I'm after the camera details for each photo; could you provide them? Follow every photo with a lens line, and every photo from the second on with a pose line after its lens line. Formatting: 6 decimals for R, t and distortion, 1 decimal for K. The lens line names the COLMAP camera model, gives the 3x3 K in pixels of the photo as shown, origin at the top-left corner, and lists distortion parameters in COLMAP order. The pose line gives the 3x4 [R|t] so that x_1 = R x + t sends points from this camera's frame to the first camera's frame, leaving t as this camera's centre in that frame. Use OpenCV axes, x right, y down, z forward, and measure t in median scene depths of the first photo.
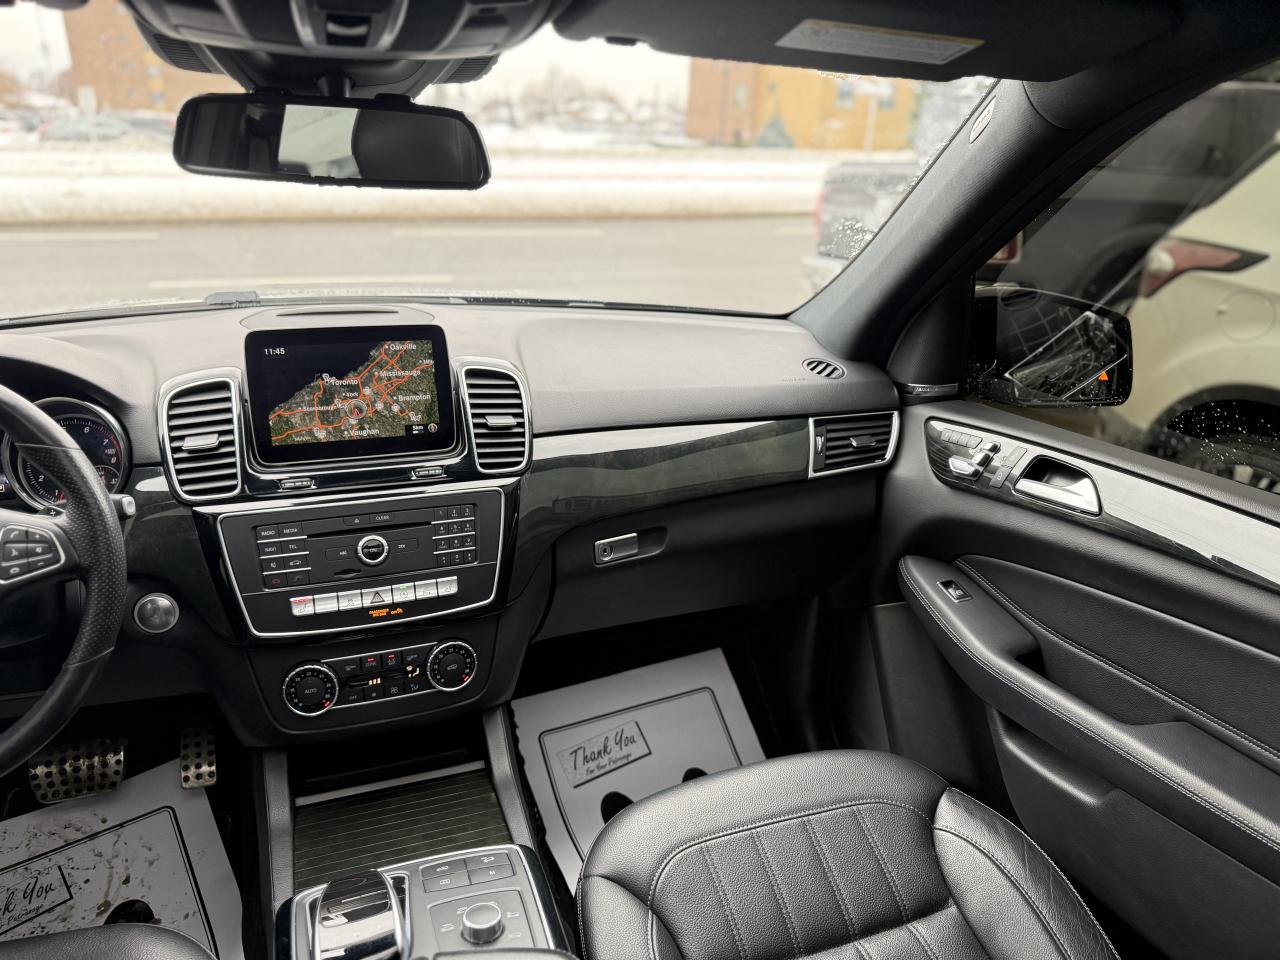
lens RADIAL K [[897.8, 0, 640.0], [0, 897.8, 480.0], [0, 0, 1]] dist [0.055057, -0.084040]
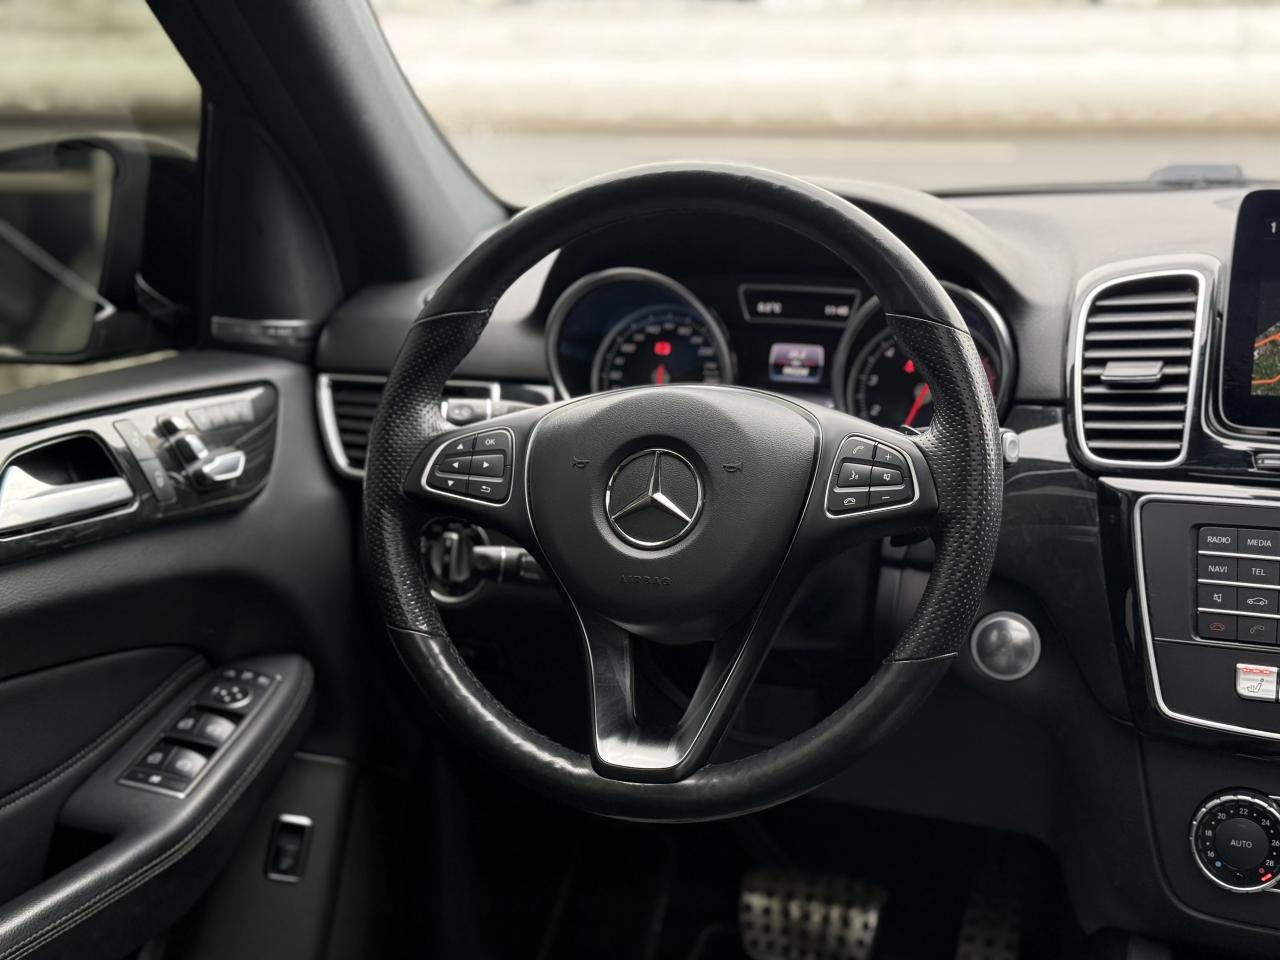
lens RADIAL K [[1777.1, 0, 640.0], [0, 1777.1, 480.0], [0, 0, 1]] dist [0.105823, 0.011287]
pose [[0.777752, 0.140288, -0.612716, -0.012986], [-0.193765, 0.980815, -0.021387, 0.107502], [0.597961, 0.135357, 0.790013, -0.090380]]
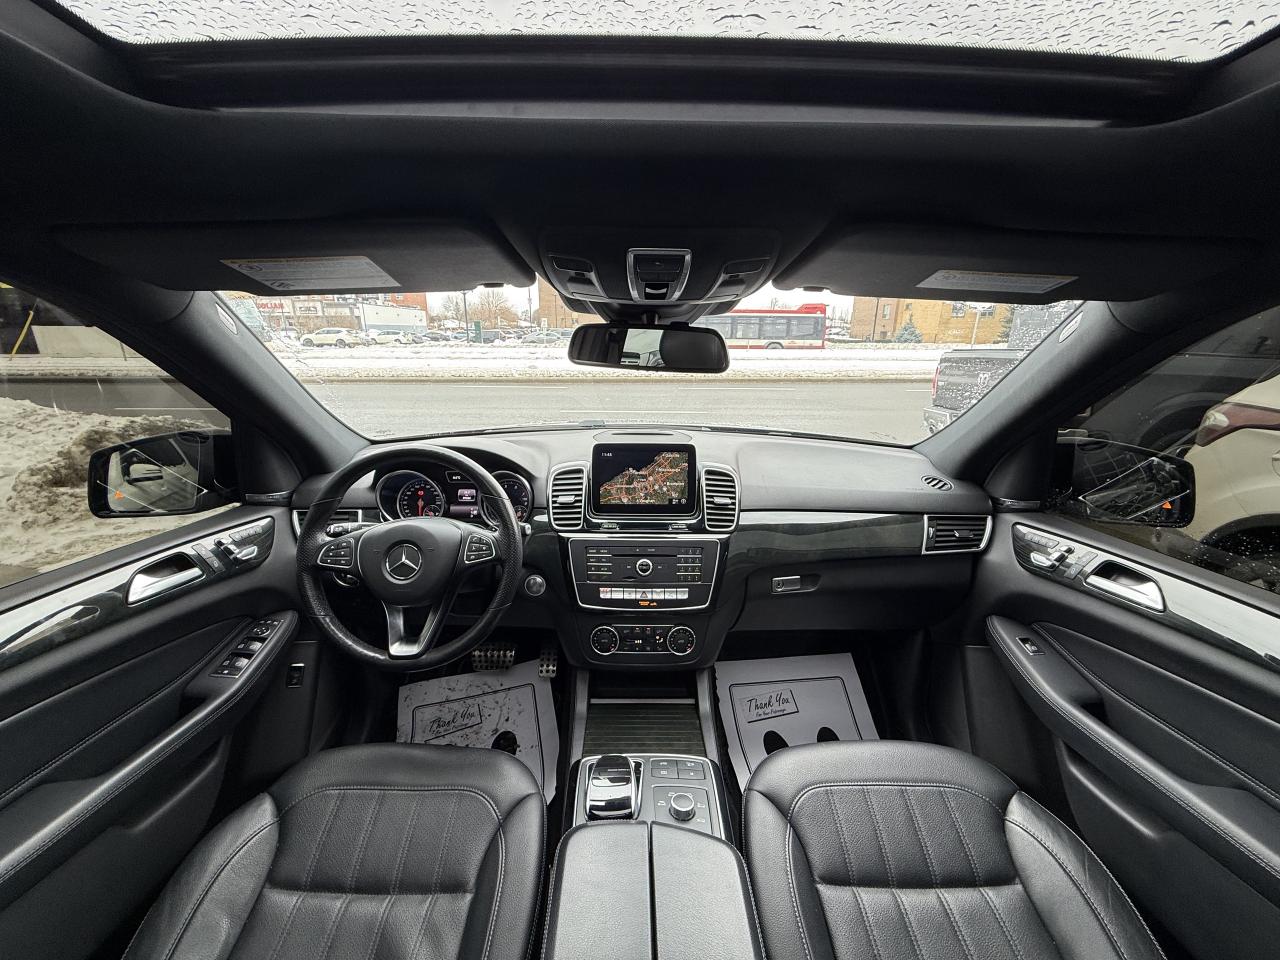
lens RADIAL K [[505.0, 0, 635.5], [0, 505.0, 480.1], [0, 0, 1]] dist [-0.000165, -0.000244]
pose [[0.942111, 0.076766, -0.326395, 0.000613], [-0.105469, 0.991874, -0.071146, -0.020275], [0.318281, 0.101452, 0.942552, 0.030868]]
